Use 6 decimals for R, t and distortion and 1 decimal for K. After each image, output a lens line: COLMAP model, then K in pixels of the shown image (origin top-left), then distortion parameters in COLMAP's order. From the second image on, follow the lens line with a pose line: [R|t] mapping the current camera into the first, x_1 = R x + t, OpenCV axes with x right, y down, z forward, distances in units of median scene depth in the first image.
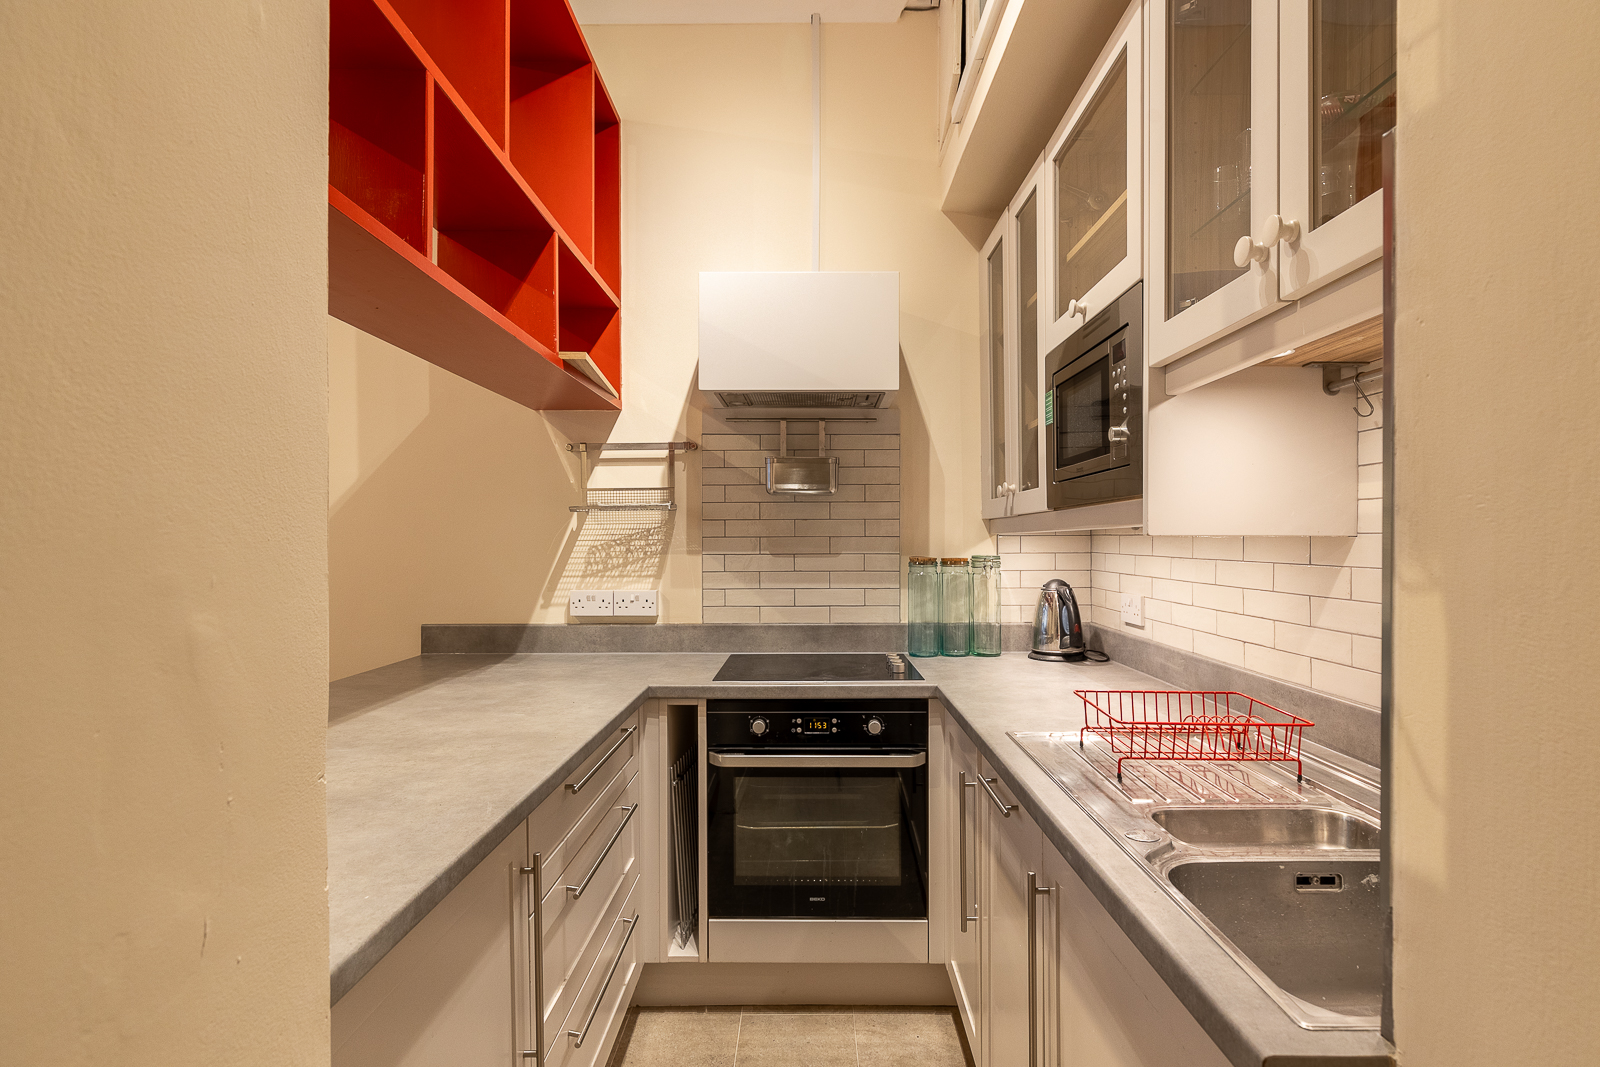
lens RADIAL K [[803.1, 0, 805.1], [0, 803.1, 538.4], [0, 0, 1]] dist [0.000365, 0.000038]
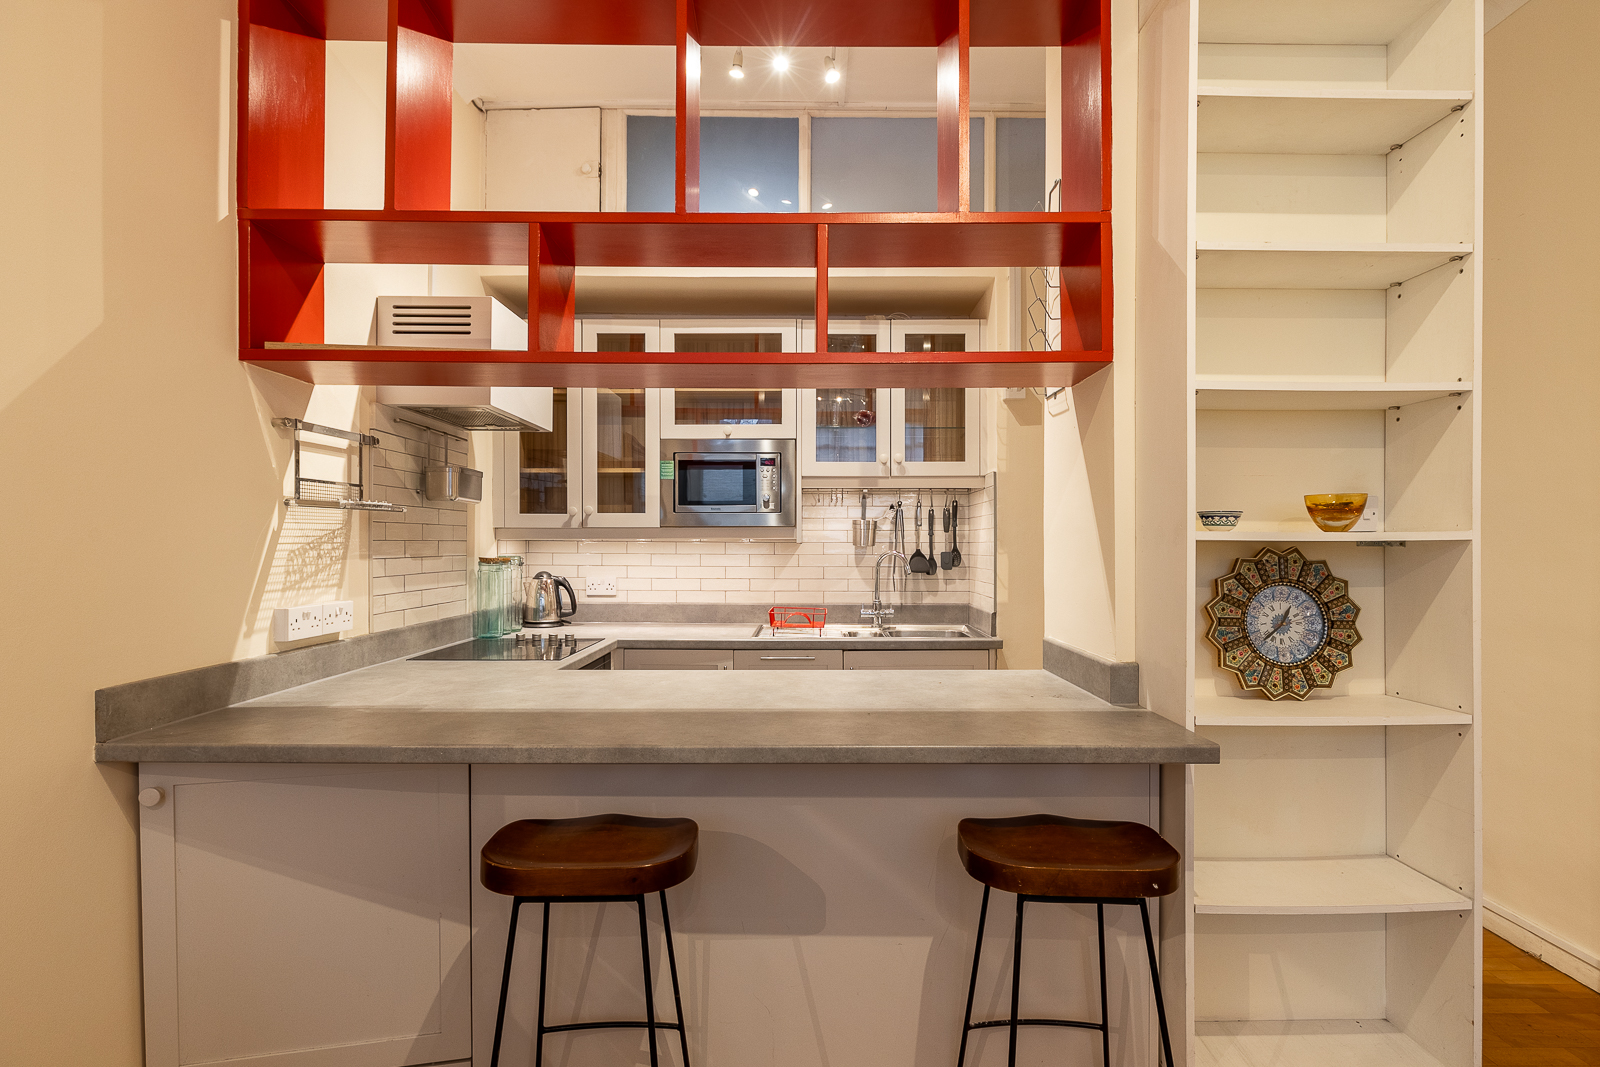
lens RADIAL K [[783.8, 0, 810.4], [0, 783.8, 533.5], [0, 0, 1]] dist [-0.003645, -0.001232]
pose [[0.005494, 0.017174, 0.999837, -1.024074], [-0.002789, 0.999849, -0.017159, 0.004665], [-0.999981, -0.002694, 0.005541, 0.489903]]
